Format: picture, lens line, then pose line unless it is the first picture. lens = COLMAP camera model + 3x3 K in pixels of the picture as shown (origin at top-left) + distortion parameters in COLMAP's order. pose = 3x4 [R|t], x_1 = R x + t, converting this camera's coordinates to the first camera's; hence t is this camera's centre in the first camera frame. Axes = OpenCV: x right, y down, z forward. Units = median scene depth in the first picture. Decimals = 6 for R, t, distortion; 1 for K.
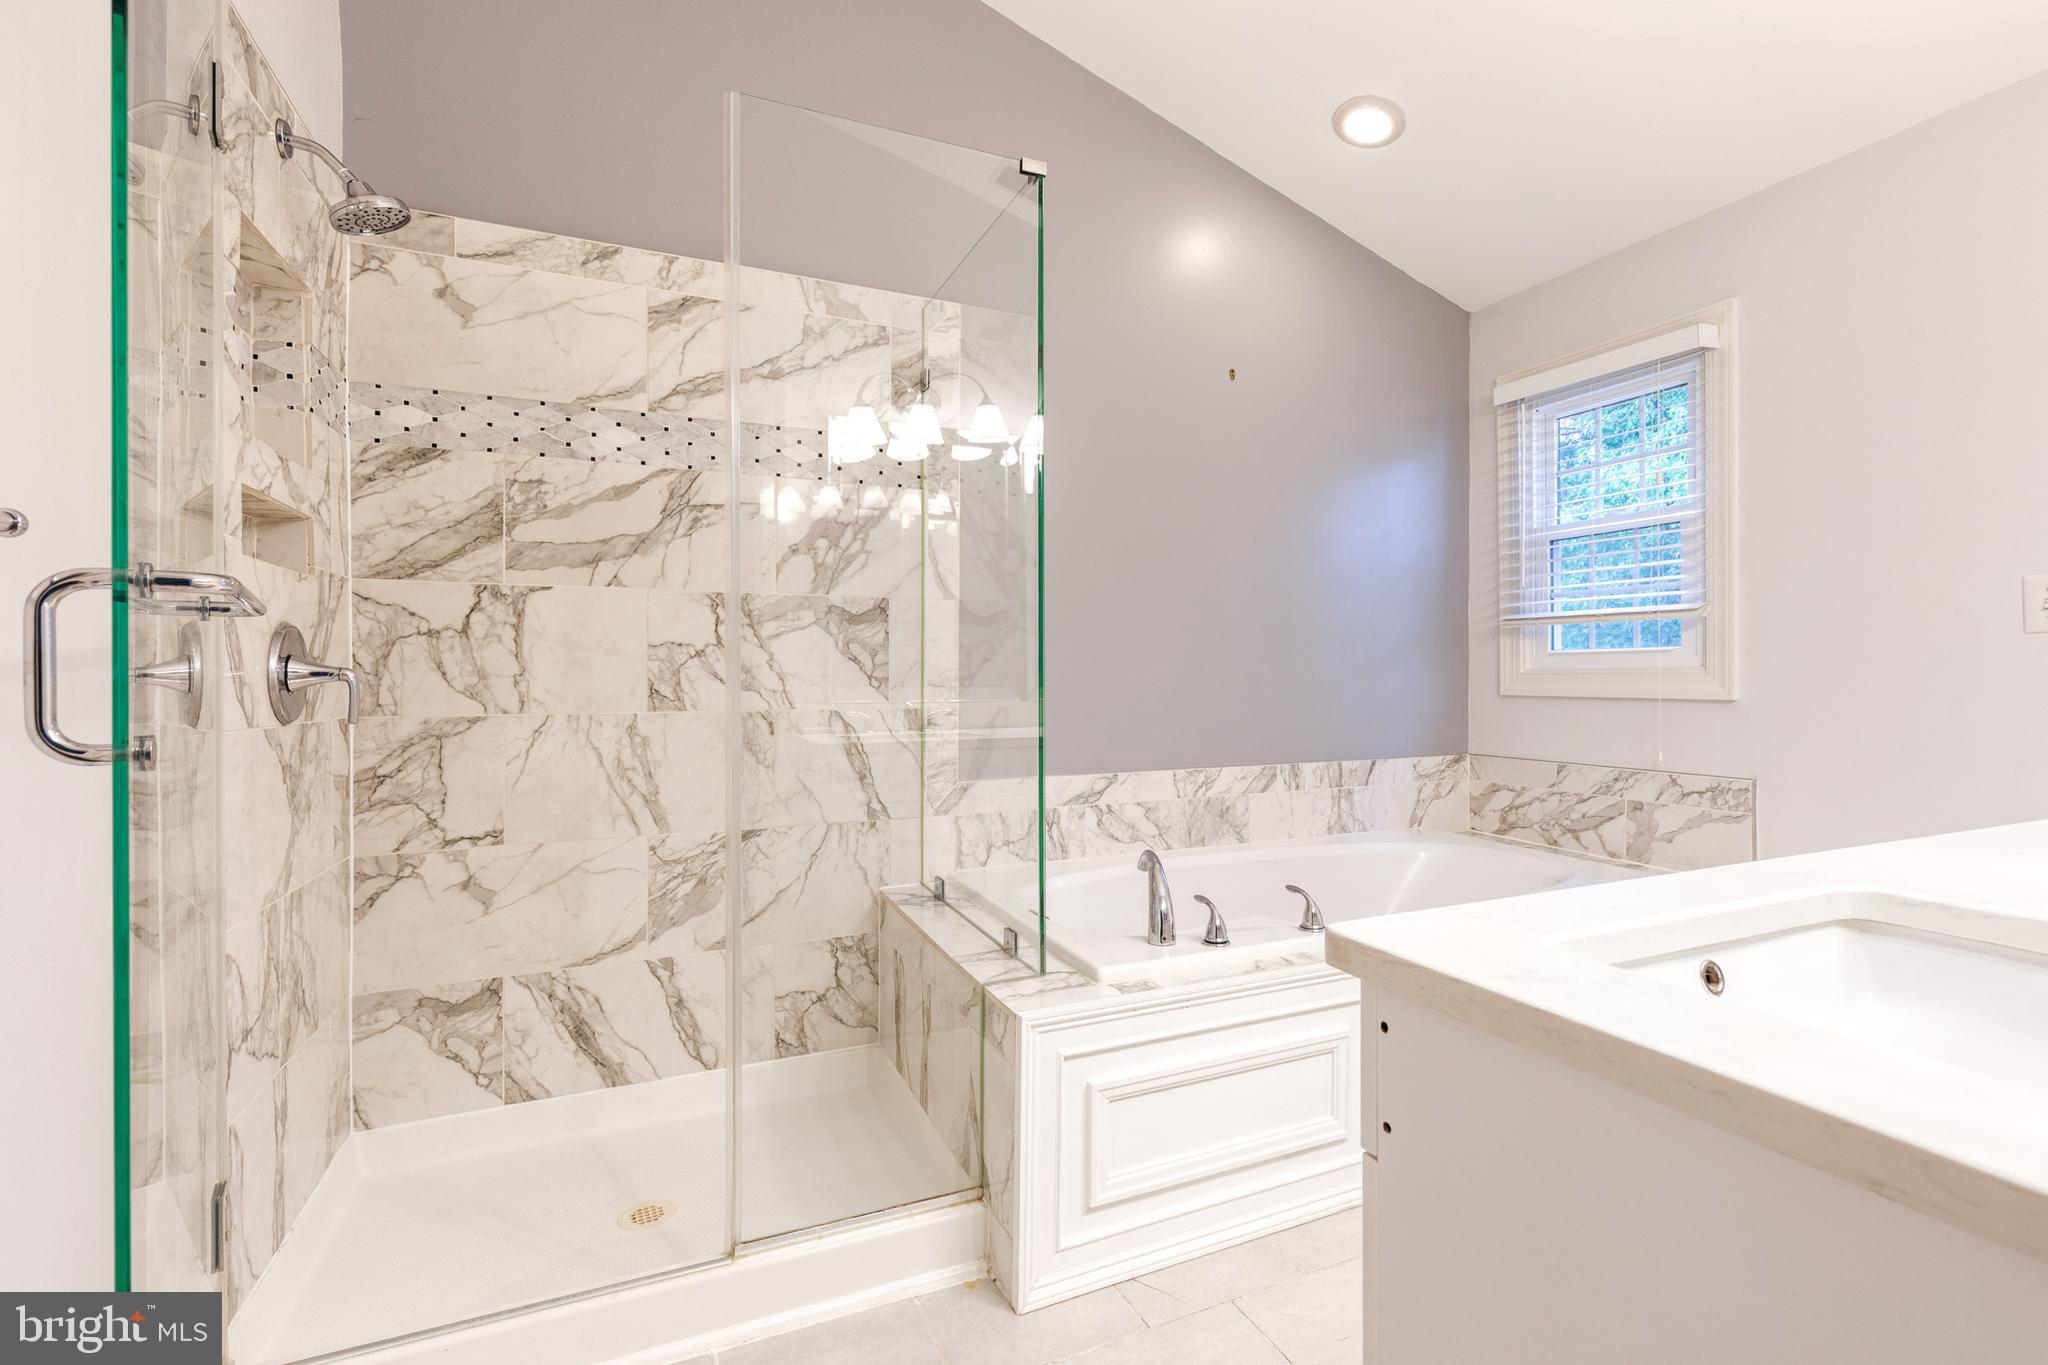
lens RADIAL K [[951.0, 0, 1093.2], [0, 951.0, 697.4], [0, 0, 1]] dist [0.003563, -0.000071]
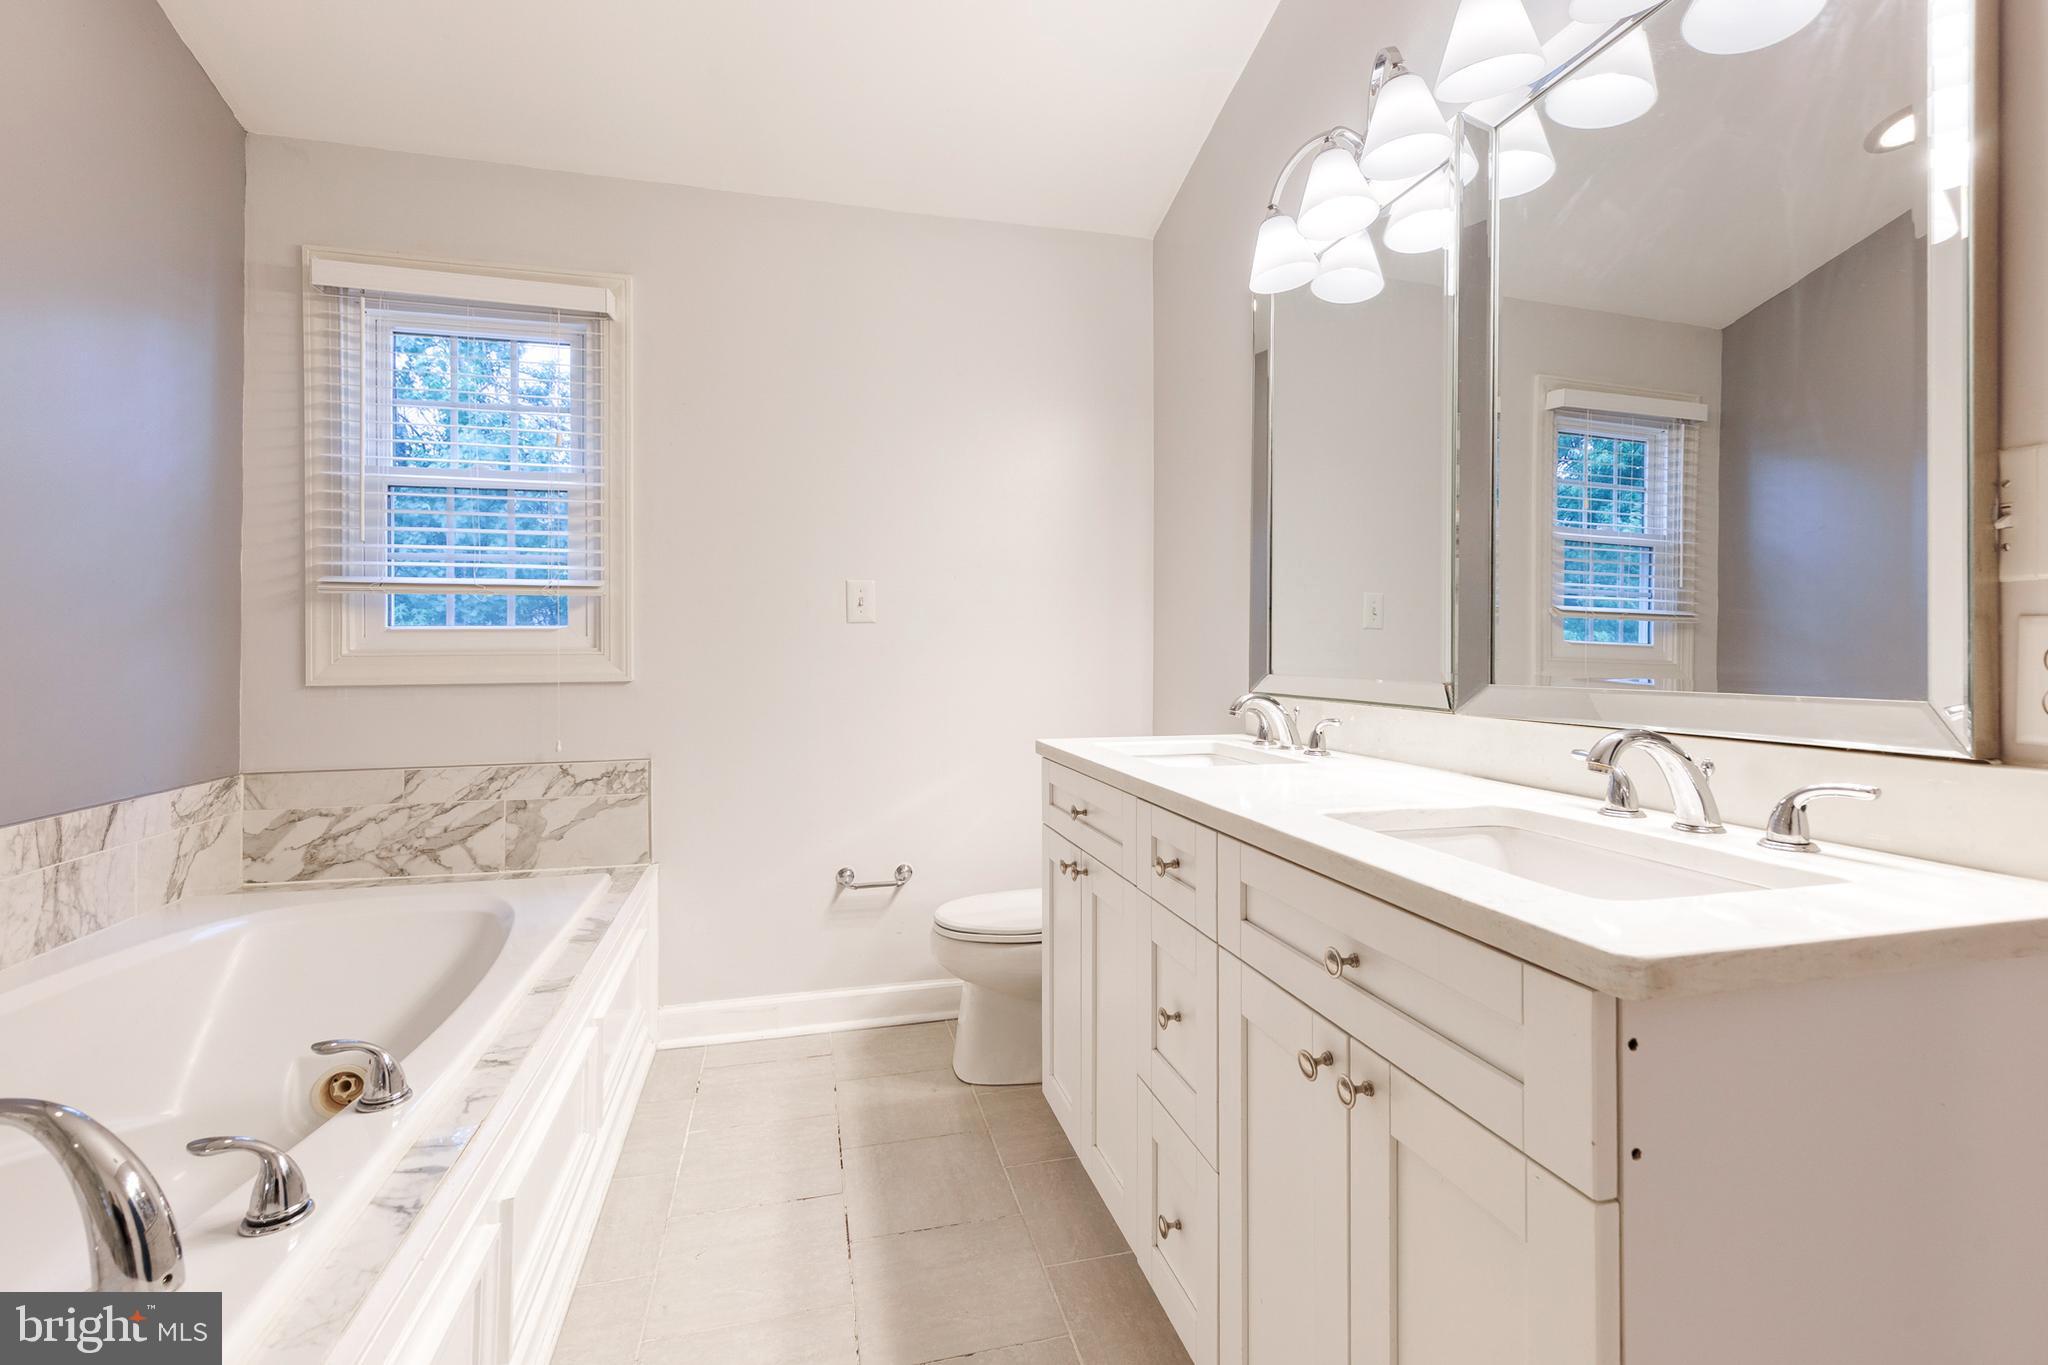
lens RADIAL K [[928.9, 0, 1042.7], [0, 928.9, 657.9], [0, 0, 1]] dist [0.006096, -0.000240]
pose [[0.194401, -0.008008, 0.980889, -0.164259], [0.029357, 0.999566, 0.002342, -0.009537], [-0.980483, 0.028341, 0.194552, 0.329620]]
